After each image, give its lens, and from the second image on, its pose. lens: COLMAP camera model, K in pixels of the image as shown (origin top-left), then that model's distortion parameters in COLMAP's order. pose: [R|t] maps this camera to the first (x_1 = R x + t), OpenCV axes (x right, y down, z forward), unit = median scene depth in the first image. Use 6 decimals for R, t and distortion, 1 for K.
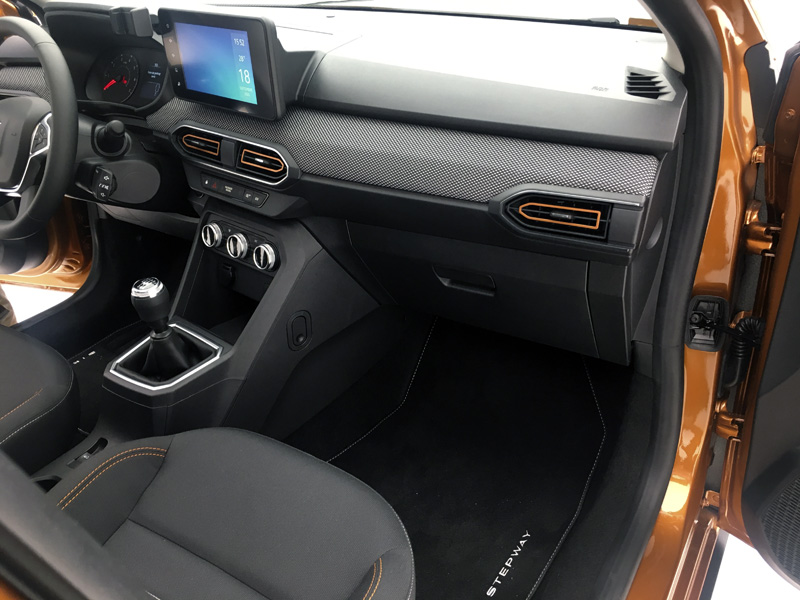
lens RADIAL K [[692.5, 0, 398.2], [0, 692.5, 305.0], [0, 0, 1]] dist [0.006968, -0.003498]
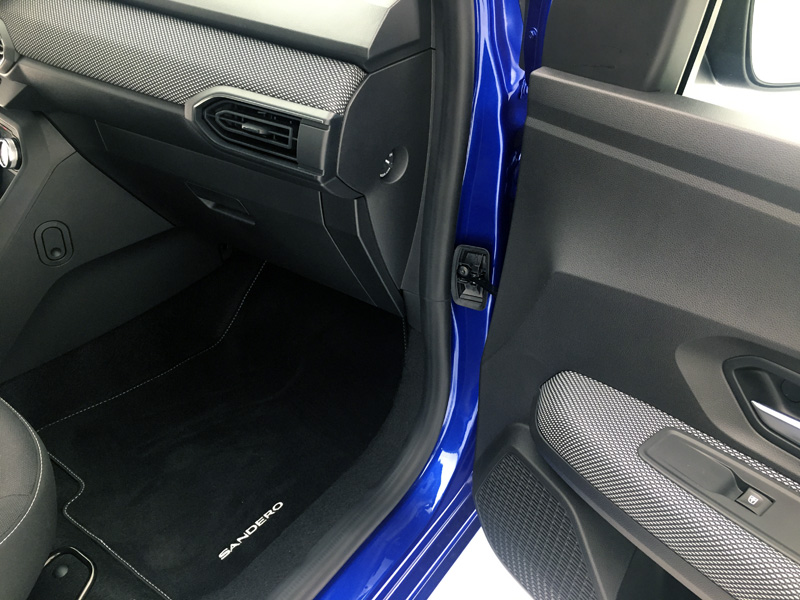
lens RADIAL K [[692.5, 0, 398.2], [0, 692.5, 305.0], [0, 0, 1]] dist [0.006968, -0.003498]
pose [[0.993843, 0.096054, 0.055225, 0.302267], [-0.100420, 0.991509, 0.082616, -0.002968], [-0.046821, -0.087653, 0.995050, 0.107995]]
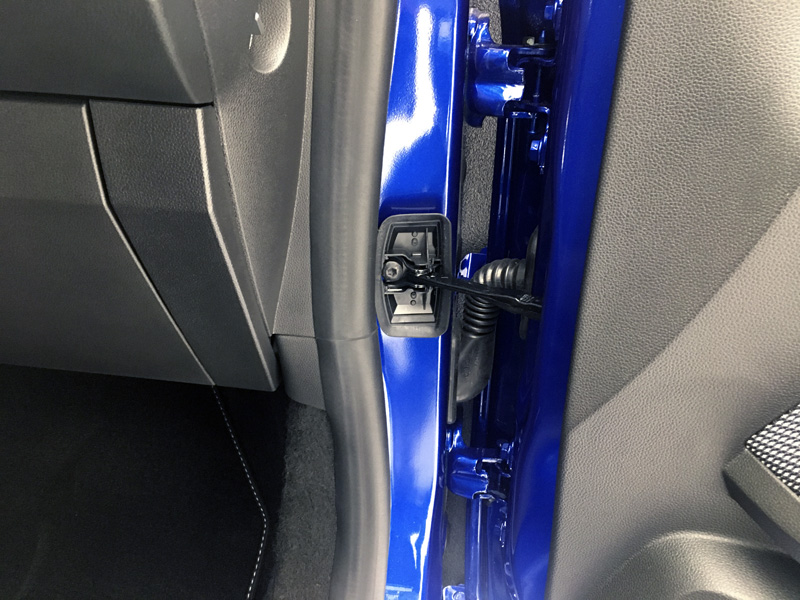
lens RADIAL K [[745.6, 0, 400.0], [0, 745.6, 300.0], [0, 0, 1]] dist [0.029568, 0.005782]
pose [[0.899331, -0.105221, 0.424420, 0.218901], [0.121463, 0.992532, -0.011309, 0.045929], [-0.420060, 0.061722, 0.905395, 0.547090]]
